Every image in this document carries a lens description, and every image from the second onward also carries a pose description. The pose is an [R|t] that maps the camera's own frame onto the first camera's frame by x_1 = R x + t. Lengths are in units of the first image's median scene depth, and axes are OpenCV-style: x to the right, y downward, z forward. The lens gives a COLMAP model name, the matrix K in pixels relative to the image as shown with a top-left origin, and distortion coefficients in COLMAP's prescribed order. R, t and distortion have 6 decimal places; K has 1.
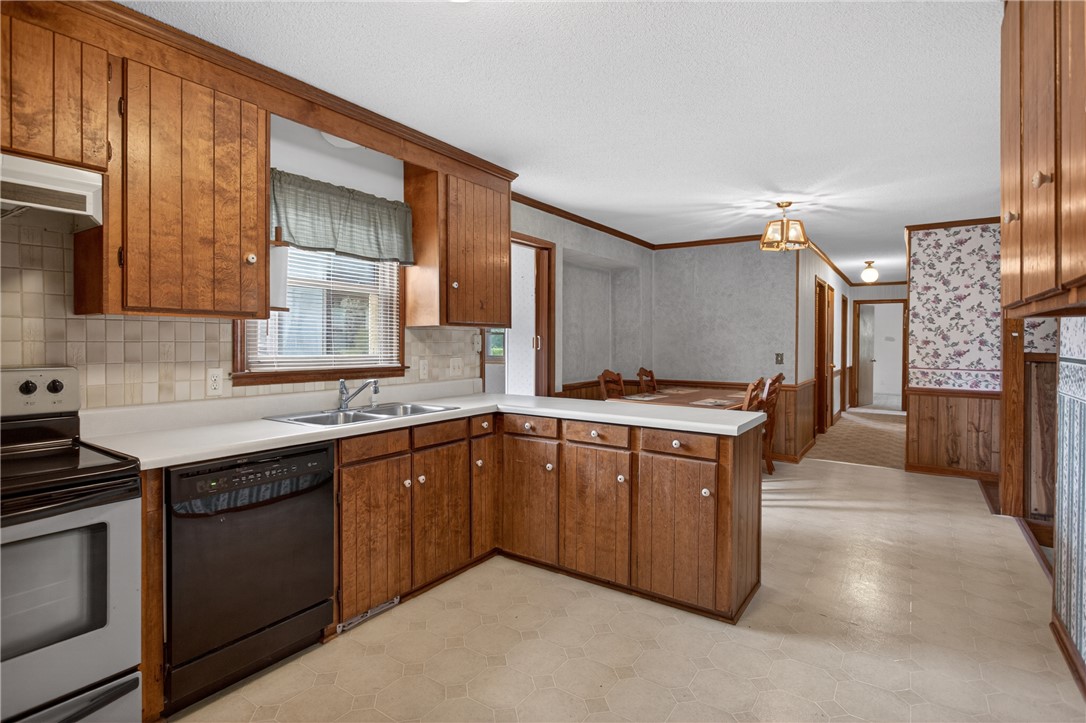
lens RADIAL K [[544.2, 0, 543.2], [0, 544.2, 345.3], [0, 0, 1]] dist [-0.012885, 0.002824]
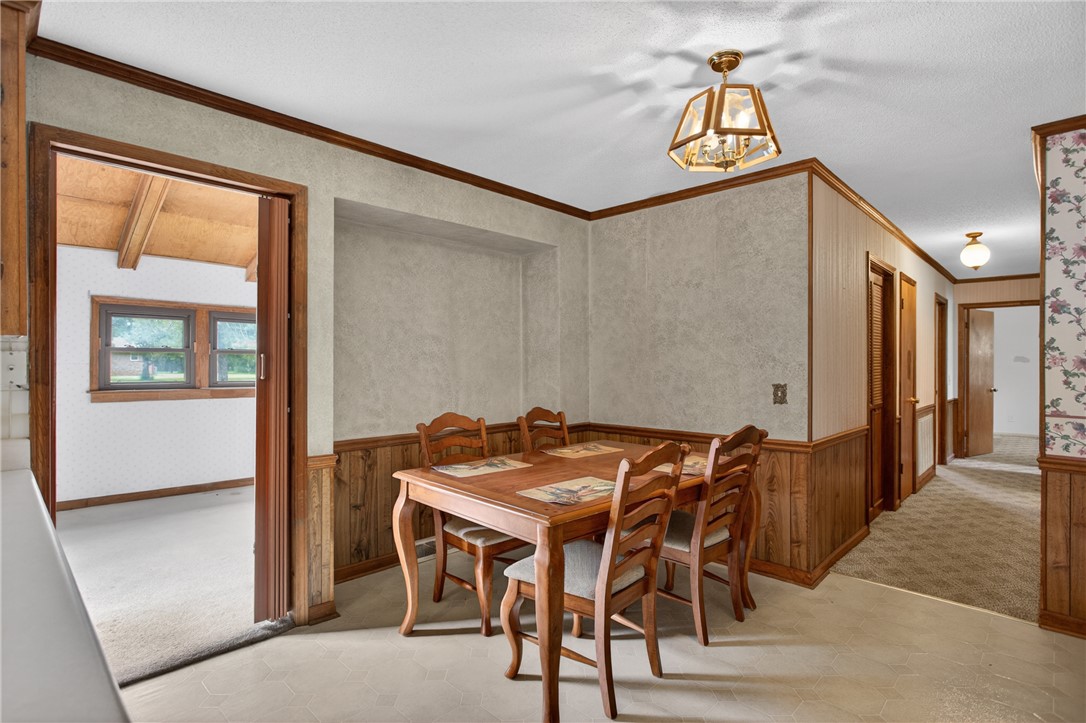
lens RADIAL K [[544.2, 0, 533.8], [0, 544.2, 363.4], [0, 0, 1]] dist [-0.012885, 0.002824]
pose [[0.985132, -0.004211, -0.171747, 0.348655], [0.002370, 0.999938, -0.010921, -0.000978], [0.171783, 0.010352, 0.985081, 0.504773]]
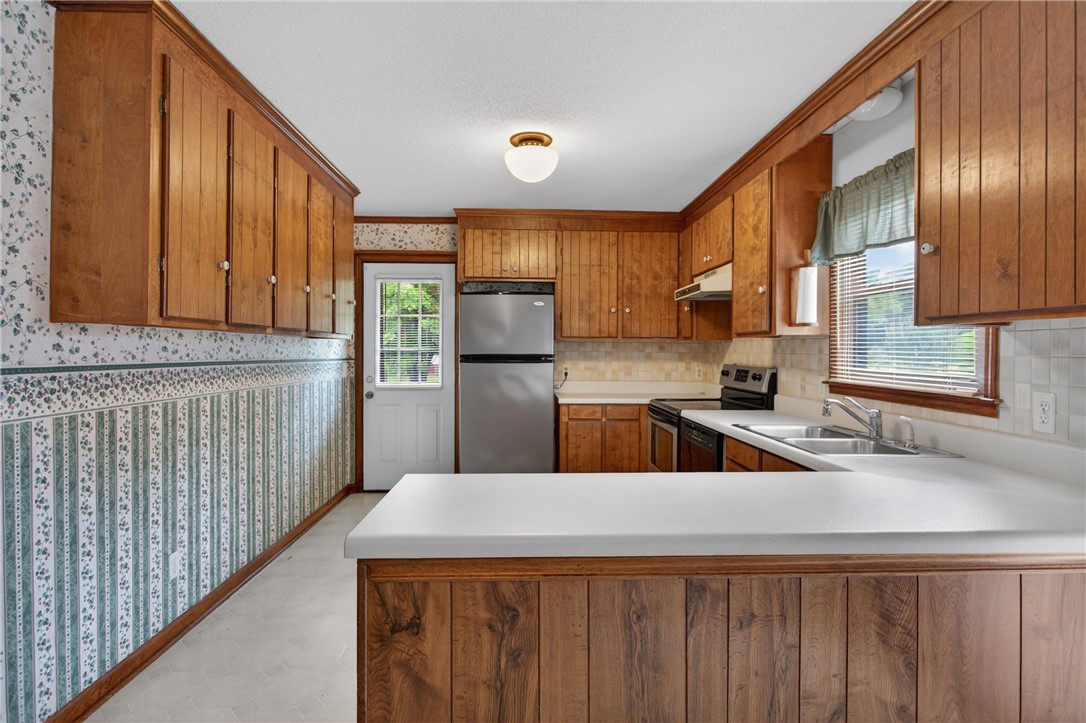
lens RADIAL K [[544.2, 0, 544.0], [0, 544.2, 356.1], [0, 0, 1]] dist [-0.012885, 0.002824]
pose [[-0.802993, -0.004458, -0.595971, 0.317372], [-0.015226, 0.999799, 0.013036, -0.004089], [0.595793, 0.019542, -0.802900, 0.833381]]
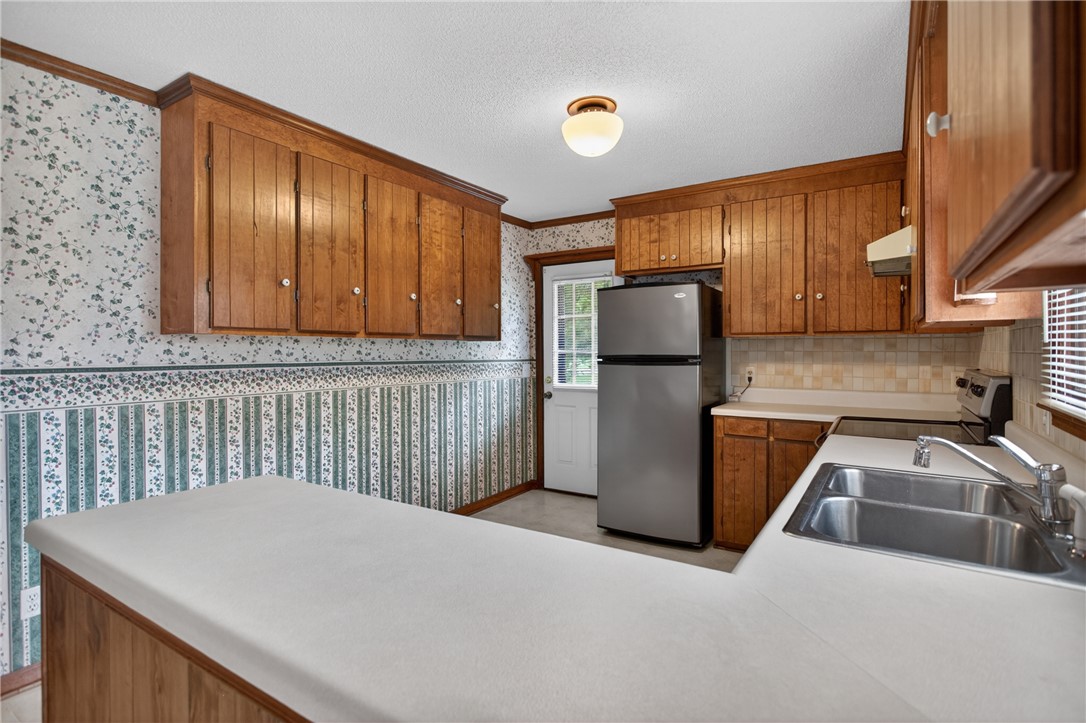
lens RADIAL K [[544.2, 0, 539.3], [0, 544.2, 357.0], [0, 0, 1]] dist [-0.012885, 0.002824]
pose [[-0.999761, -0.002285, -0.021729, 0.016789], [-0.002699, 0.999815, 0.019044, -0.006390], [0.021681, 0.019098, -0.999582, 0.861316]]
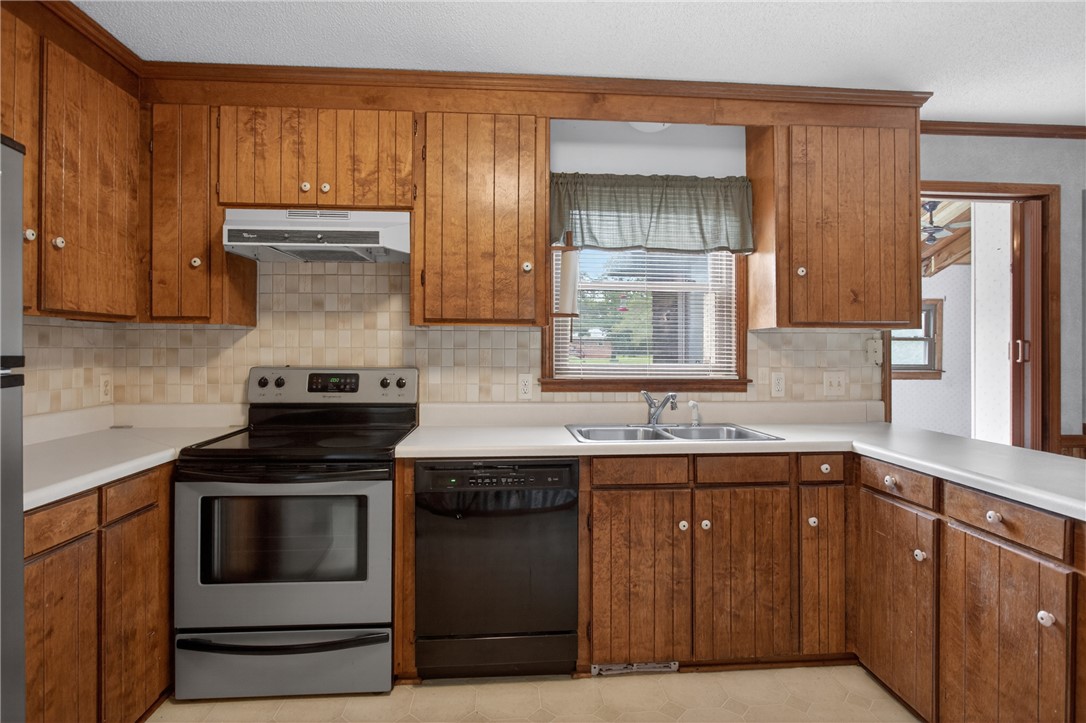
lens RADIAL K [[544.2, 0, 541.5], [0, 544.2, 351.2], [0, 0, 1]] dist [-0.012885, 0.002824]
pose [[0.621750, -0.003301, -0.783209, 0.133872], [-0.004941, 0.999955, -0.008138, 0.003515], [0.783200, 0.008930, 0.621706, 0.185015]]
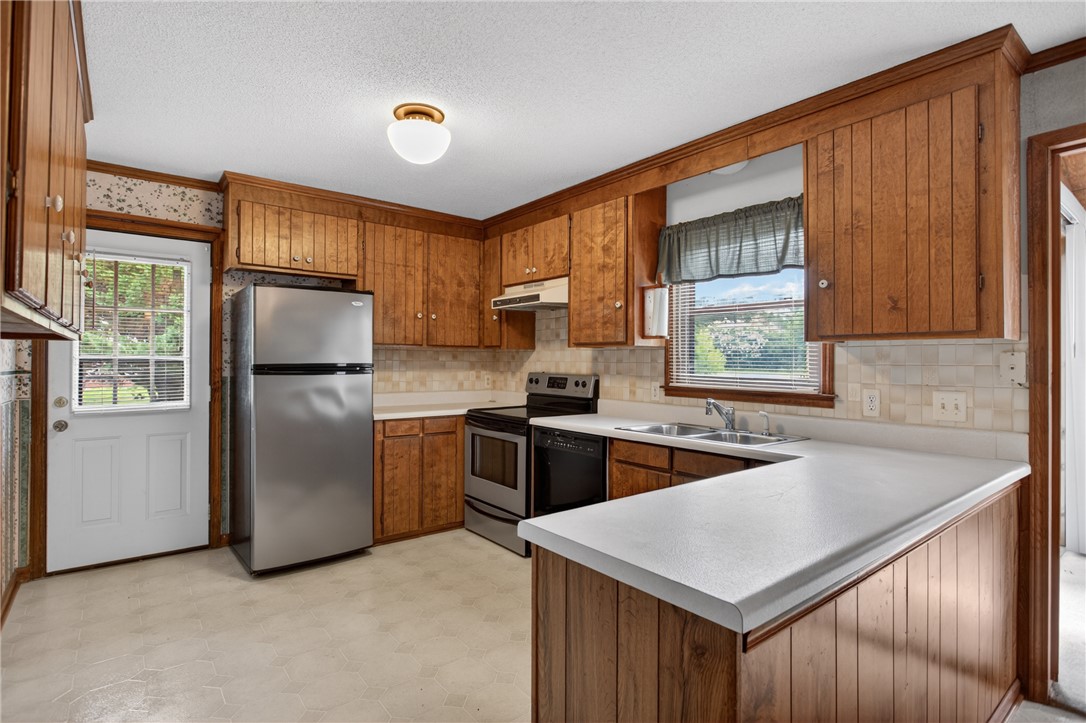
lens RADIAL K [[544.2, 0, 547.5], [0, 544.2, 361.5], [0, 0, 1]] dist [-0.012885, 0.002824]
pose [[-0.293524, -0.007632, -0.955921, 0.432669], [-0.016215, 0.999864, -0.003004, -0.000310], [0.955814, 0.014619, -0.293608, 0.597204]]
